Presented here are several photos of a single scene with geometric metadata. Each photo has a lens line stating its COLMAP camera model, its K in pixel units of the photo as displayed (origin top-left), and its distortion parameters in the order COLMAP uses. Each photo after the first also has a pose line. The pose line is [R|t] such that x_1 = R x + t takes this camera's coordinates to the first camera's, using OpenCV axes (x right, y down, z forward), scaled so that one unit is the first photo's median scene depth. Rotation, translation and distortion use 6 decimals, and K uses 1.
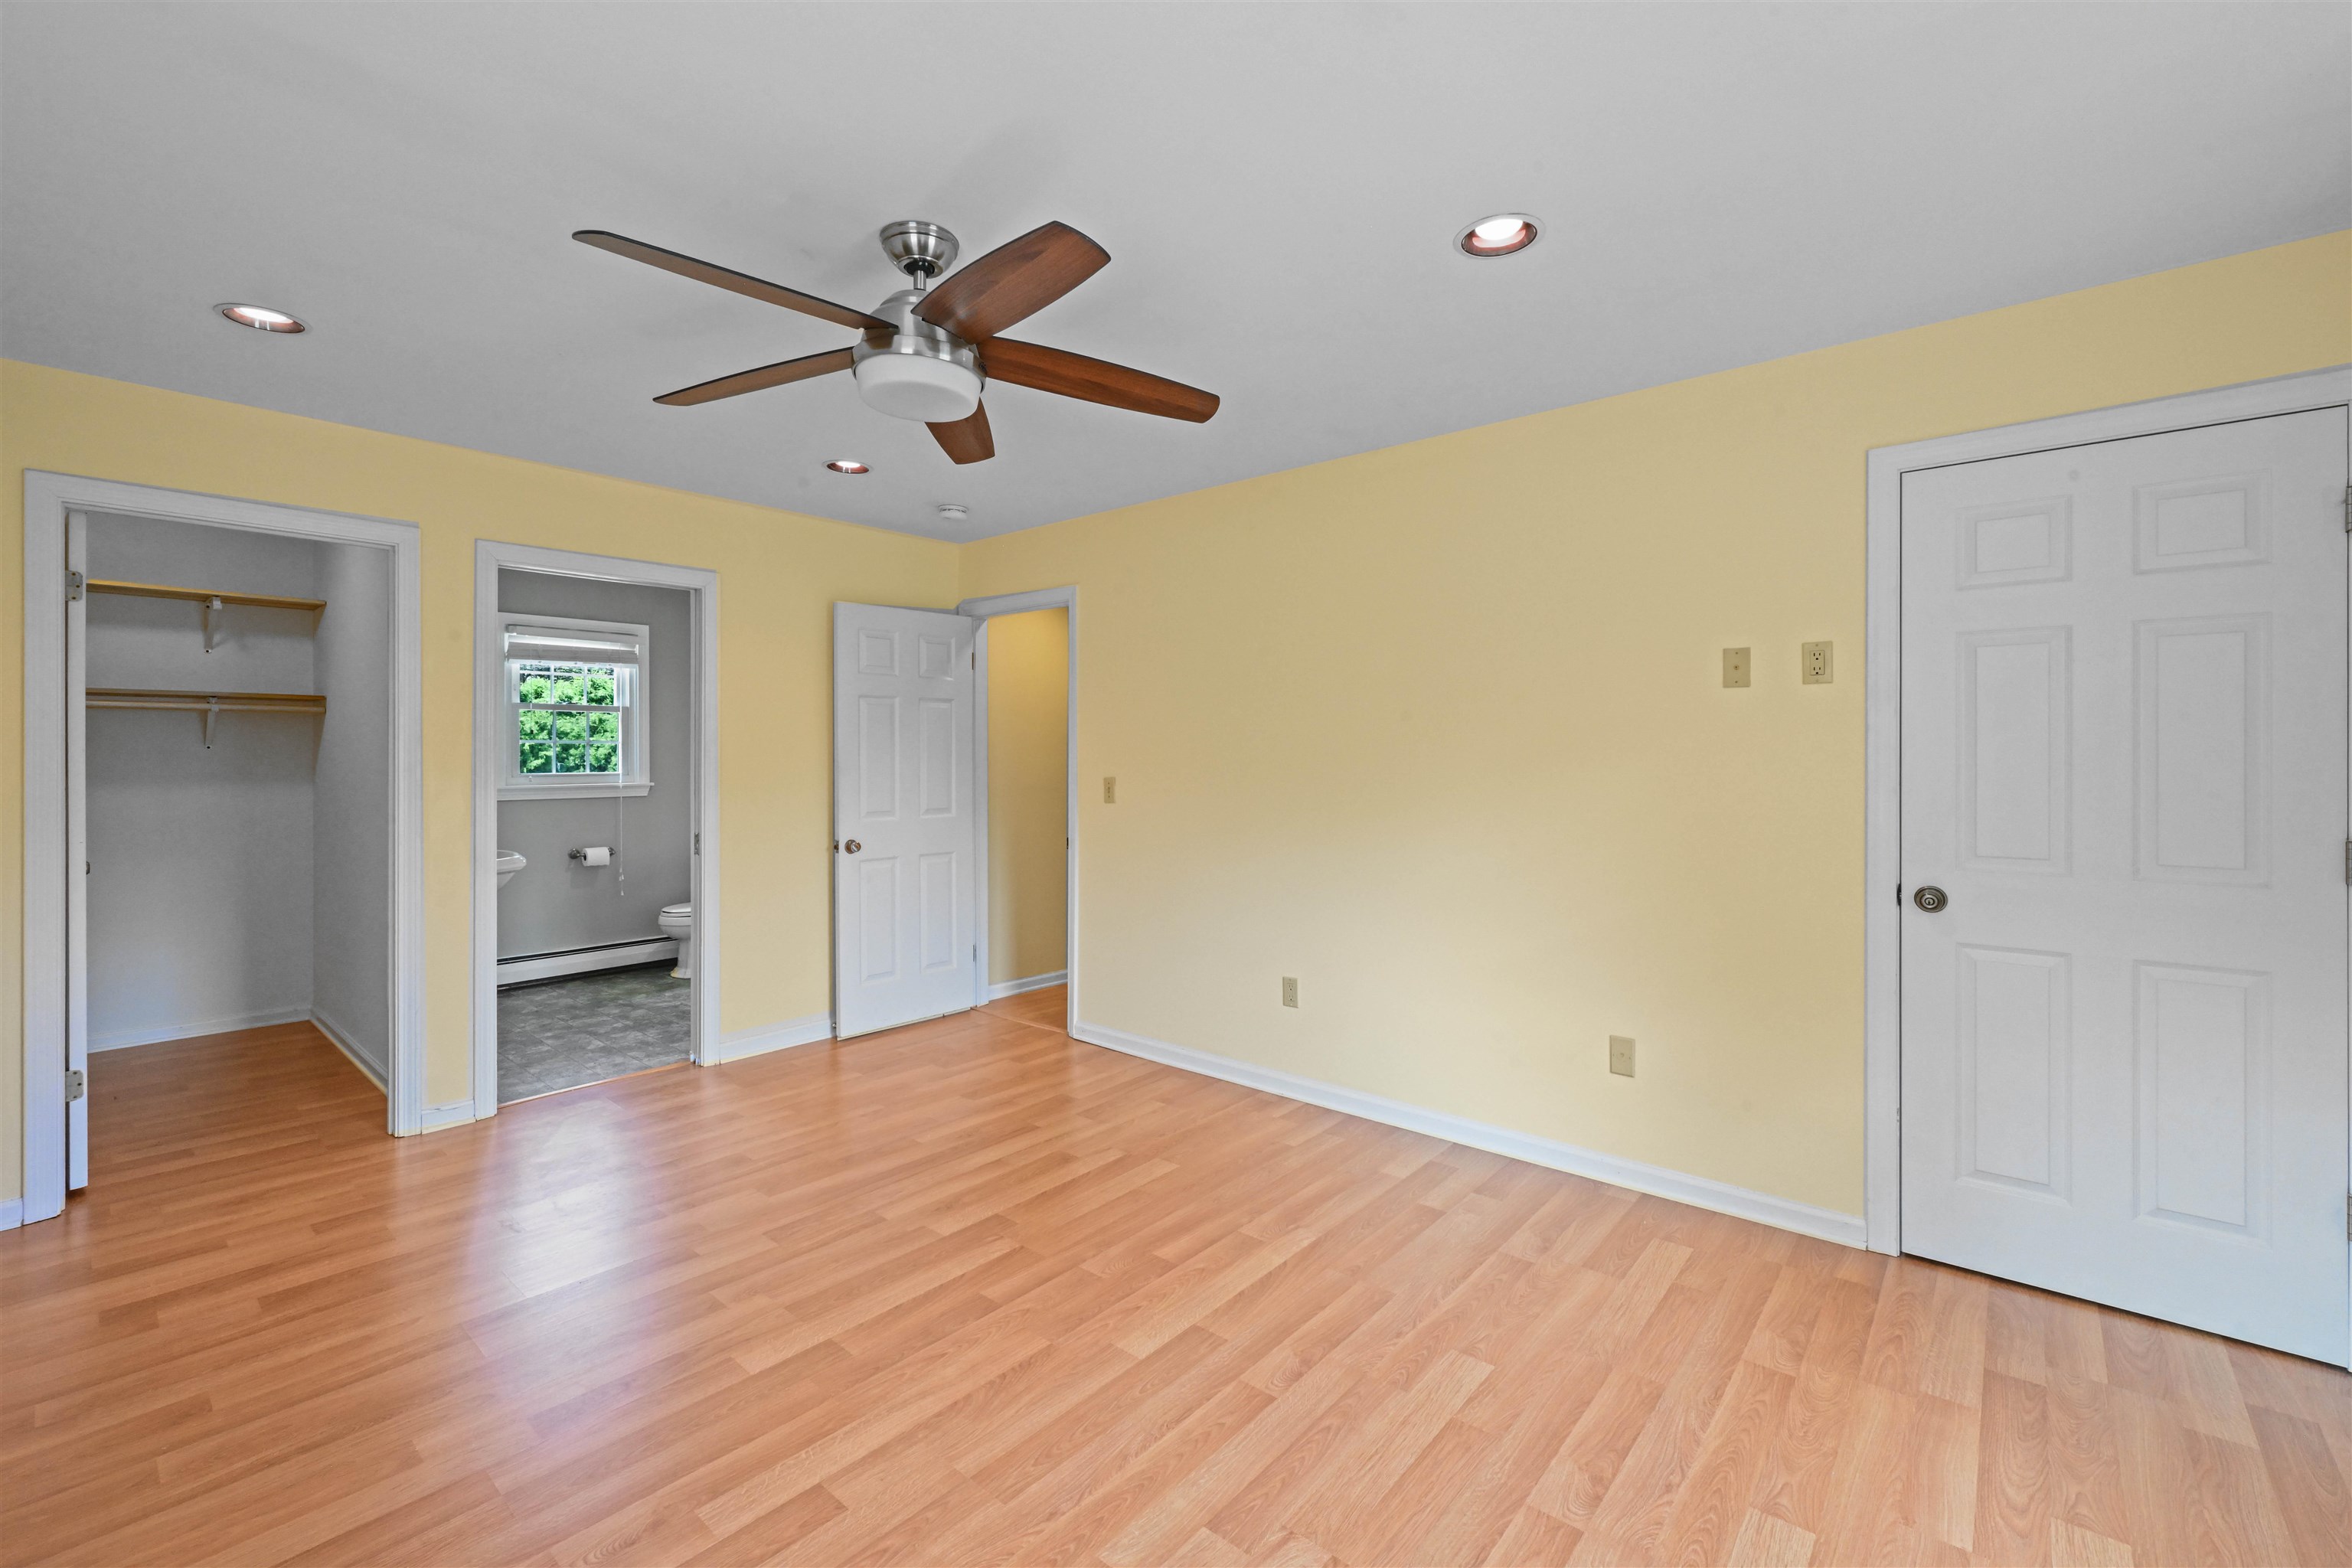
lens RADIAL K [[983.5, 0, 1178.2], [0, 983.5, 767.1], [0, 0, 1]] dist [0.000185, -0.000019]
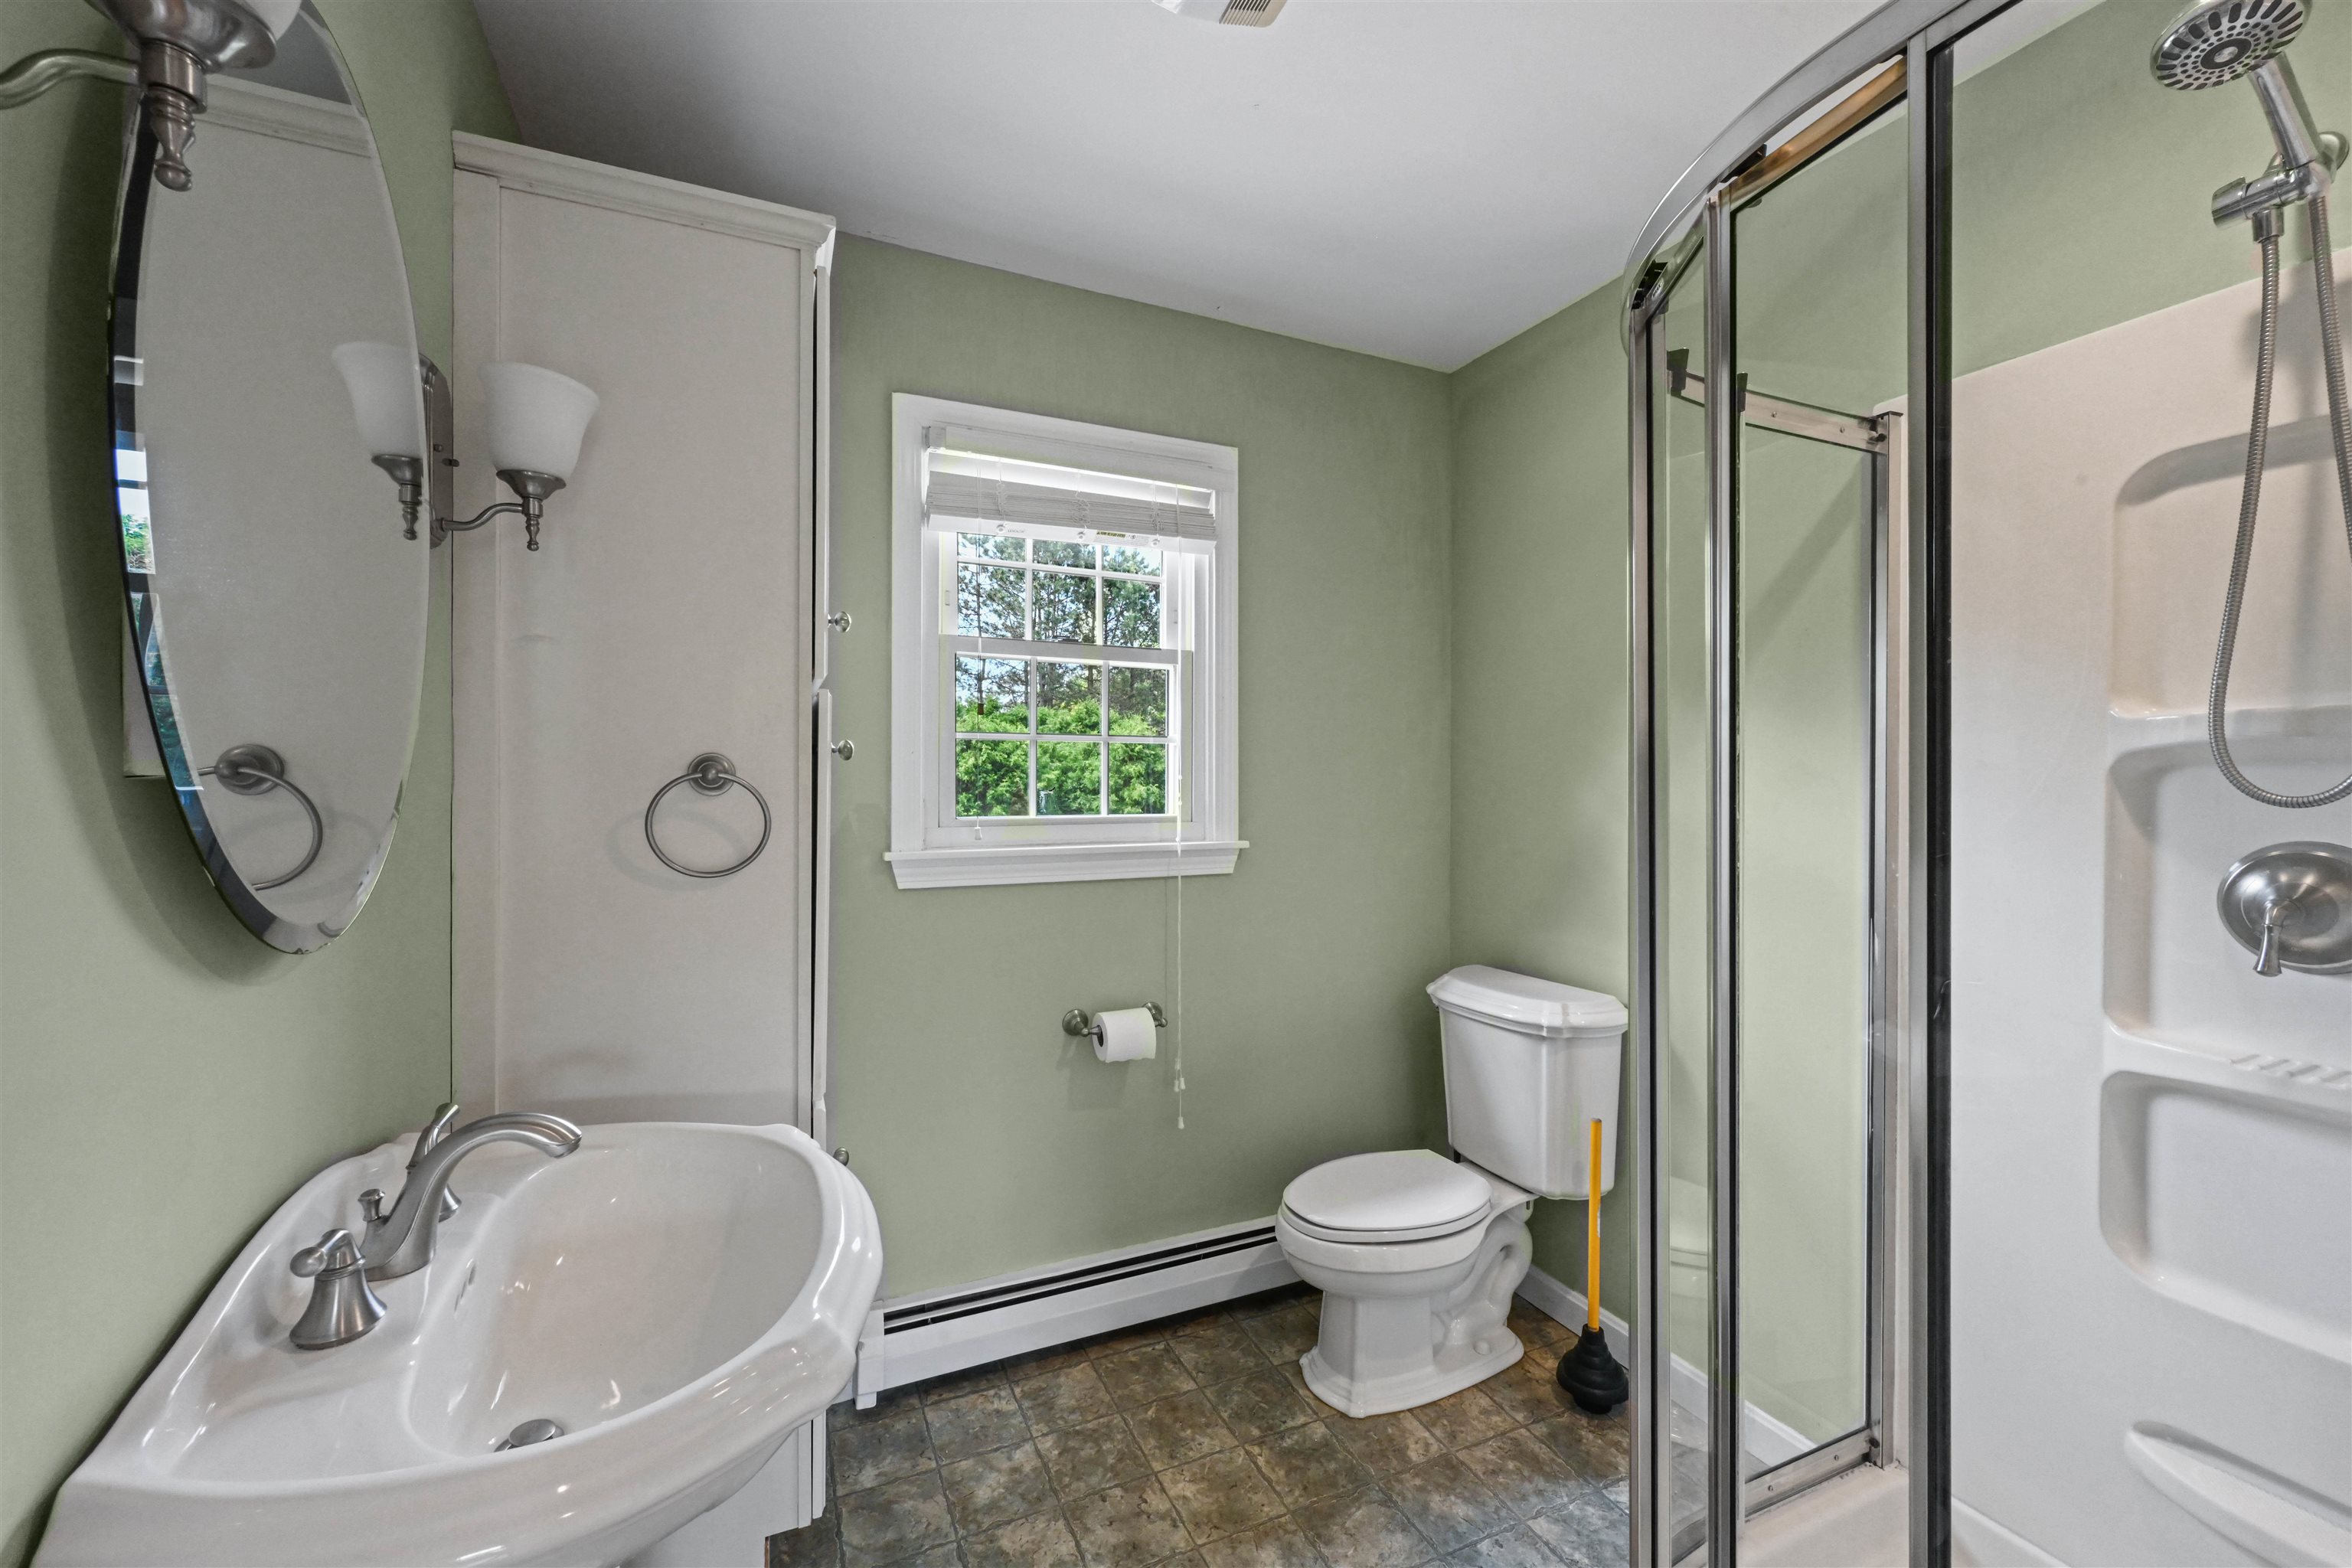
lens RADIAL K [[936.9, 0, 1183.0], [0, 936.9, 786.9], [0, 0, 1]] dist [0.000266, -0.000171]
pose [[0.908035, 0.000731, -0.418894, -0.658255], [-0.001832, 0.999996, -0.002226, -0.008057], [0.418890, 0.002789, 0.908032, 1.065618]]
